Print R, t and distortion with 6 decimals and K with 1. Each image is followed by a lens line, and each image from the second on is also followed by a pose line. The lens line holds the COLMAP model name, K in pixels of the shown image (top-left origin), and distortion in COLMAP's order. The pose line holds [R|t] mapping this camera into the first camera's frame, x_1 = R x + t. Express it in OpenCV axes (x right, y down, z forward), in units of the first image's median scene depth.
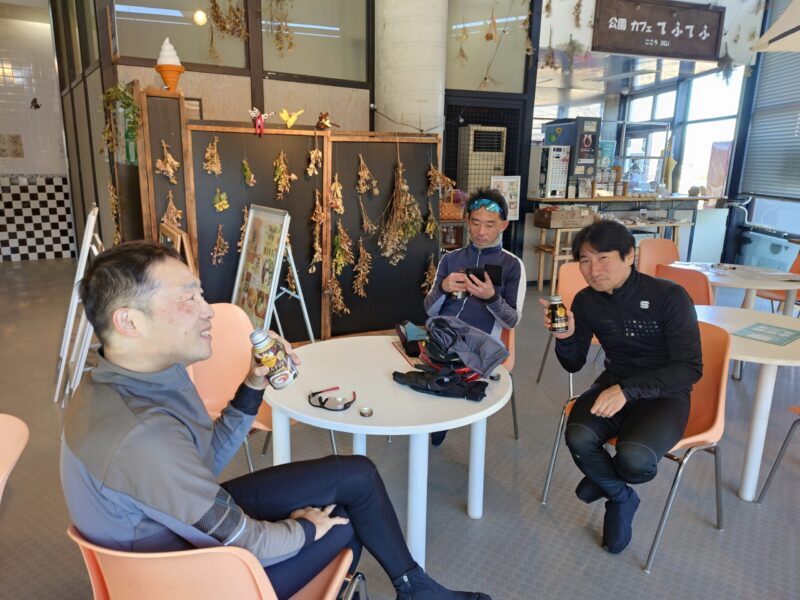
lens RADIAL K [[555.3, 0, 400.0], [0, 555.3, 300.0], [0, 0, 1]] dist [0.004749, 0.000191]
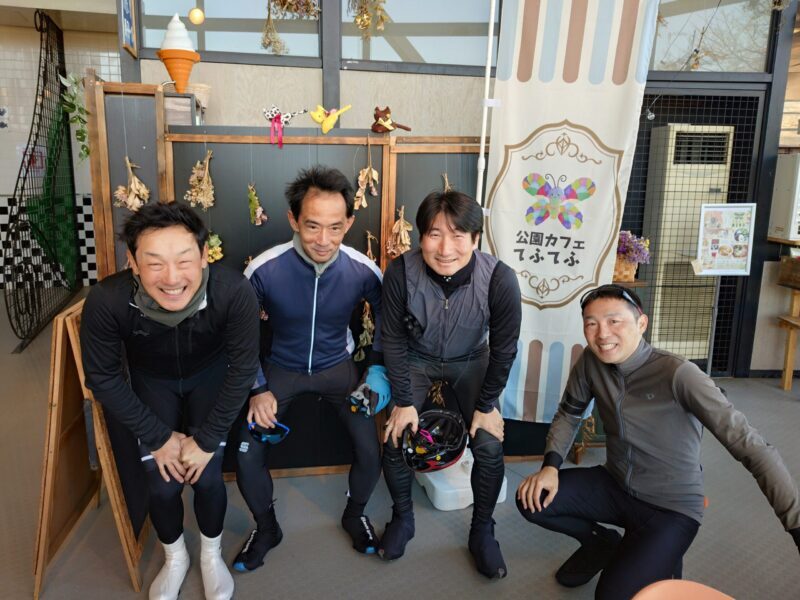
lens RADIAL K [[567.2, 0, 397.9], [0, 567.2, 279.1], [0, 0, 1]] dist [0.069308, -0.111416]
pose [[0.937313, 0.048279, -0.345127, 0.088578], [-0.072549, 0.995692, -0.057750, -0.096098], [0.340852, 0.079168, 0.936778, 0.364945]]
